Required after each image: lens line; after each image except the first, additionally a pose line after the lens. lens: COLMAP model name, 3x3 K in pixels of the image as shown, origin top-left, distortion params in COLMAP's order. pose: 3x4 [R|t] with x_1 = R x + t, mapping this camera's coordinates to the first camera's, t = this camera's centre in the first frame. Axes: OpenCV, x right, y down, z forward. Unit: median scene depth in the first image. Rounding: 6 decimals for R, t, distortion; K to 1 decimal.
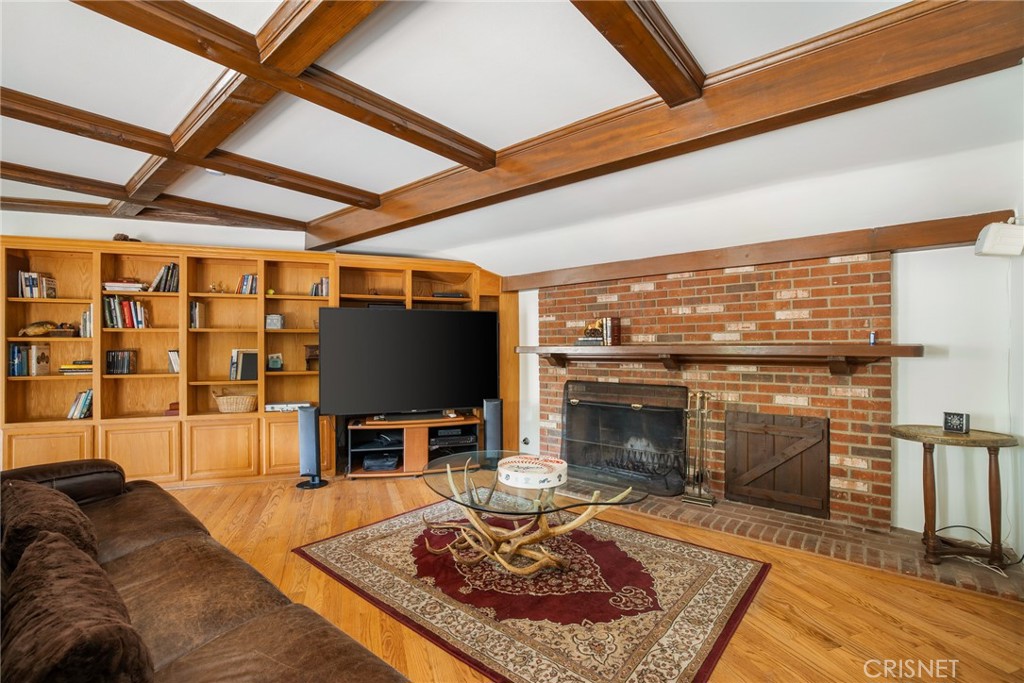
lens RADIAL K [[445.5, 0, 512.0], [0, 445.5, 341.5], [0, 0, 1]] dist [-0.013835, -0.000021]
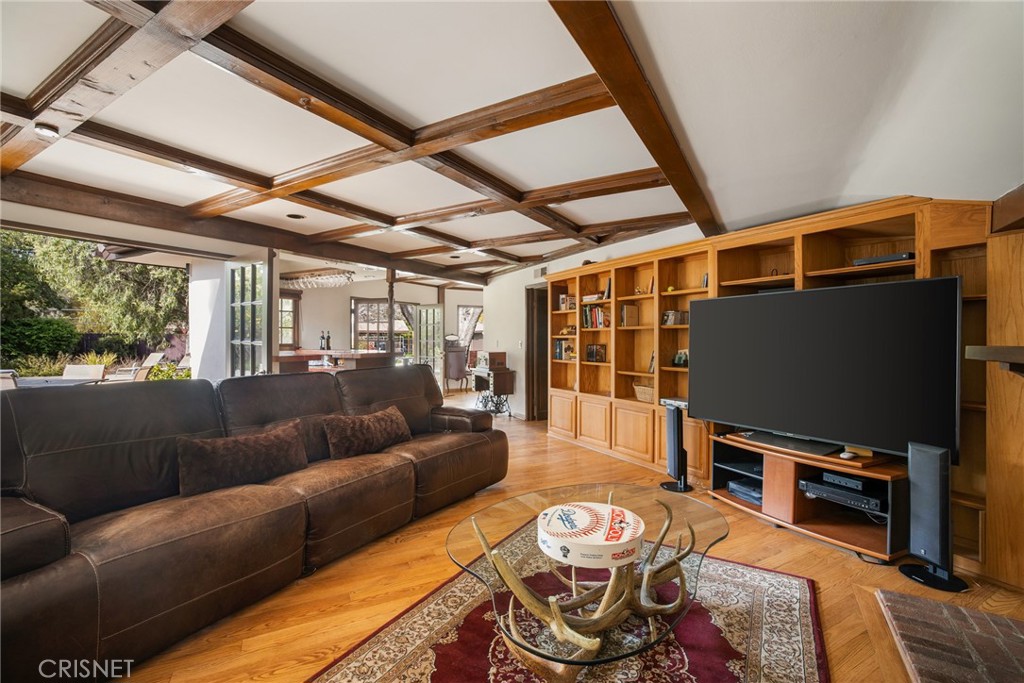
lens RADIAL K [[445.5, 0, 512.0], [0, 445.5, 341.5], [0, 0, 1]] dist [-0.013835, -0.000021]
pose [[0.176609, 0.006176, -0.984262, 0.412820], [0.003628, 0.999969, 0.006926, 0.001171], [0.984274, -0.004794, 0.176581, 0.470554]]
